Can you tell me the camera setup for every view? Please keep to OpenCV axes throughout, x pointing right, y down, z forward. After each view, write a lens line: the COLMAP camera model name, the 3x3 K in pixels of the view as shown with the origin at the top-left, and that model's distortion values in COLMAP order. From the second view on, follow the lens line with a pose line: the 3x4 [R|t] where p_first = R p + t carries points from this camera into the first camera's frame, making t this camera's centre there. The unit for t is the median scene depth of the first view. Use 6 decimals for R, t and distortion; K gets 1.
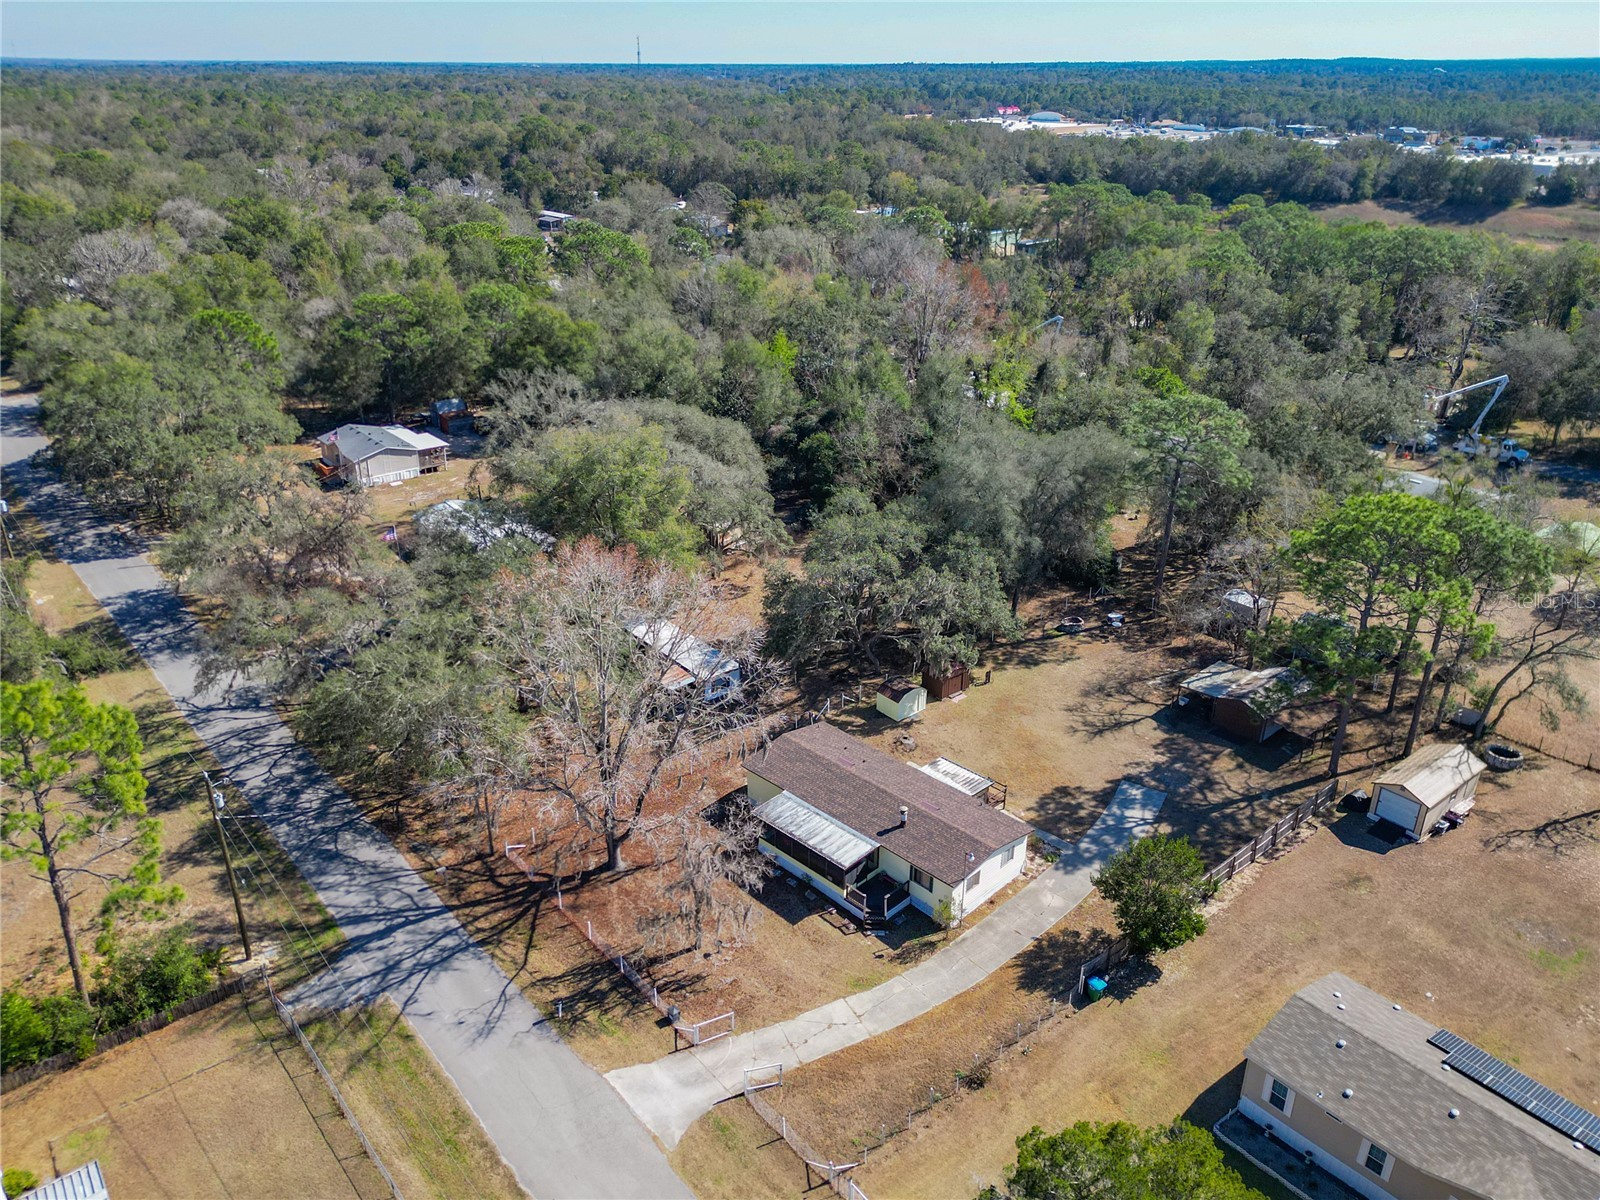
lens RADIAL K [[1138.0, 0, 777.0], [0, 1138.0, 614.2], [0, 0, 1]] dist [0.056686, -0.041291]
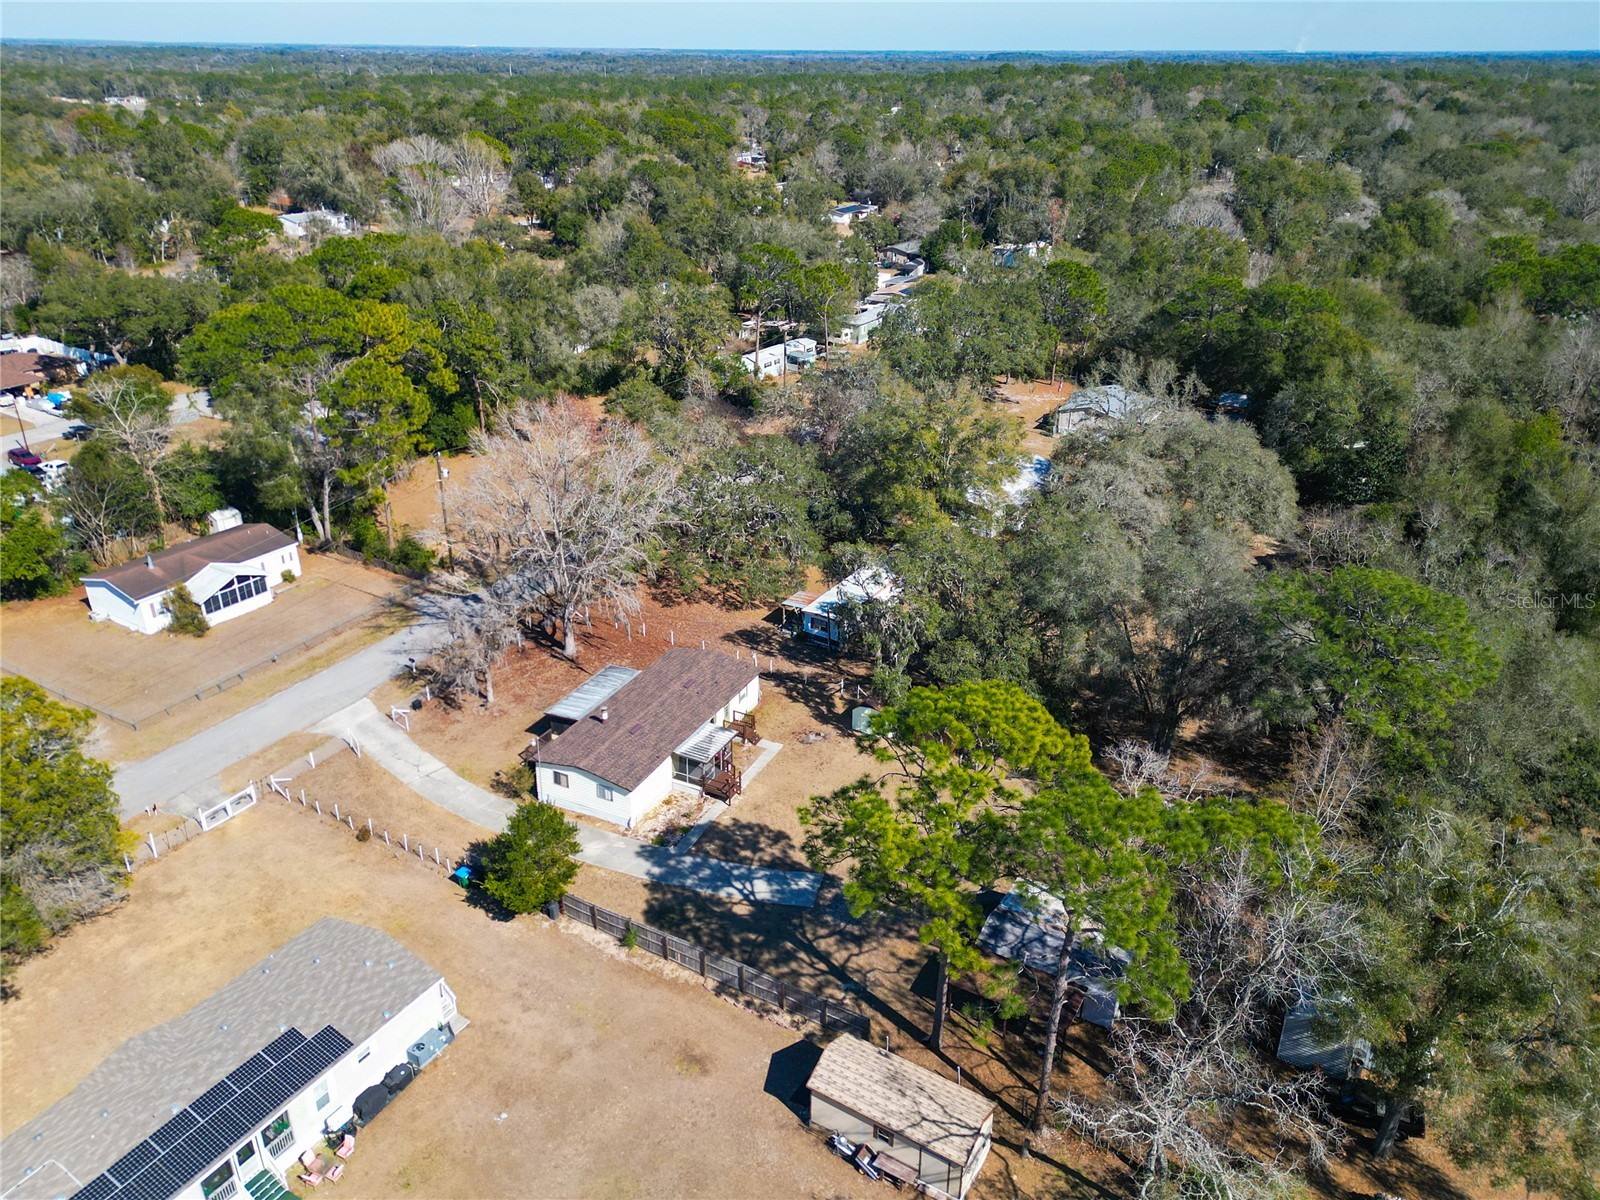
lens RADIAL K [[1138.0, 0, 798.8], [0, 1138.0, 608.3], [0, 0, 1]] dist [0.056686, -0.041291]
pose [[0.348801, 0.410318, -0.842601, 1.032922], [-0.413930, 0.874069, 0.254293, -0.265964], [0.840833, 0.260080, 0.474719, 0.577118]]
